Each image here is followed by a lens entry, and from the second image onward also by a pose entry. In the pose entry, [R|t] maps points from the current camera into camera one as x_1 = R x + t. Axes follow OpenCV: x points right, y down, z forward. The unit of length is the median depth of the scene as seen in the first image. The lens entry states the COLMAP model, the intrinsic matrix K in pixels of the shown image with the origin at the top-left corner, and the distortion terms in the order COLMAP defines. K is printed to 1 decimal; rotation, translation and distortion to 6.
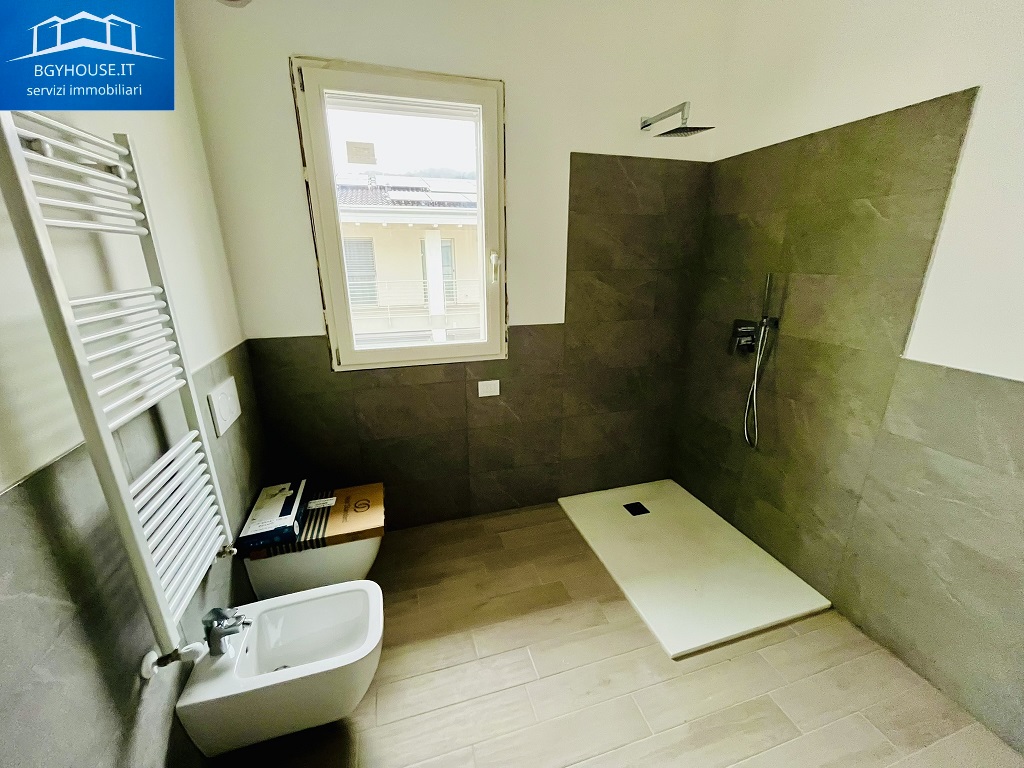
lens RADIAL K [[415.6, 0, 516.4], [0, 415.6, 390.3], [0, 0, 1]] dist [-0.000241, -0.000938]
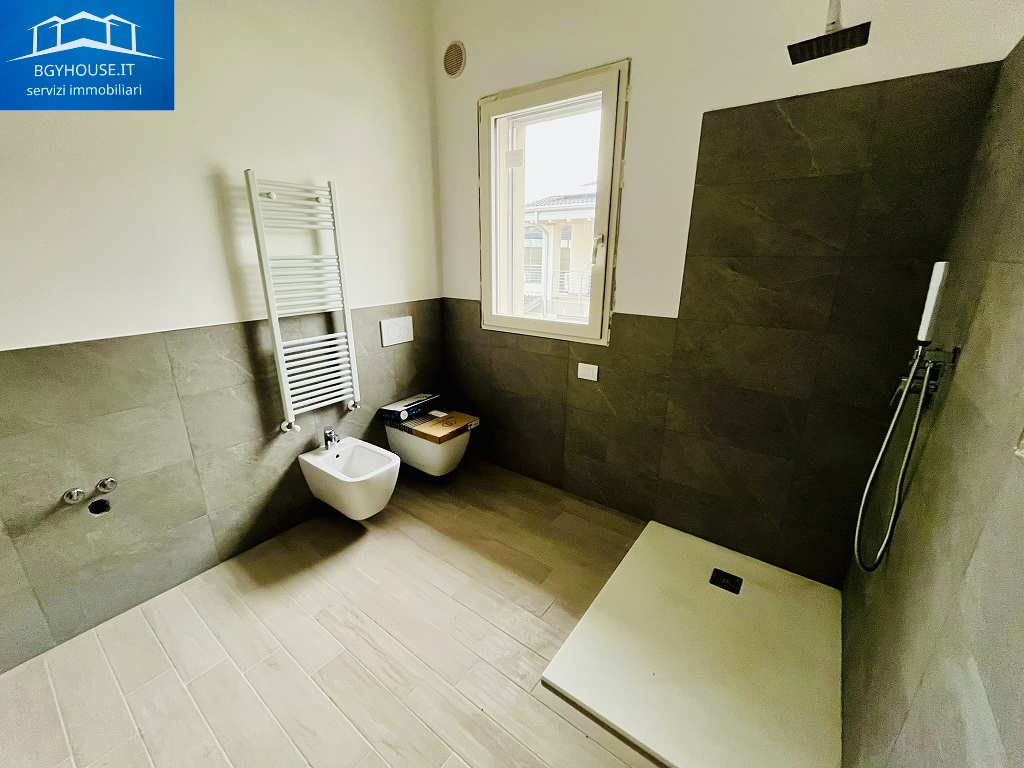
lens RADIAL K [[415.6, 0, 481.7], [0, 415.6, 387.1], [0, 0, 1]] dist [-0.000241, -0.000938]
pose [[0.569968, 0.259653, -0.779562, 0.607917], [-0.250361, 0.958523, 0.136213, -0.043962], [0.782596, 0.117535, 0.611334, 0.189883]]
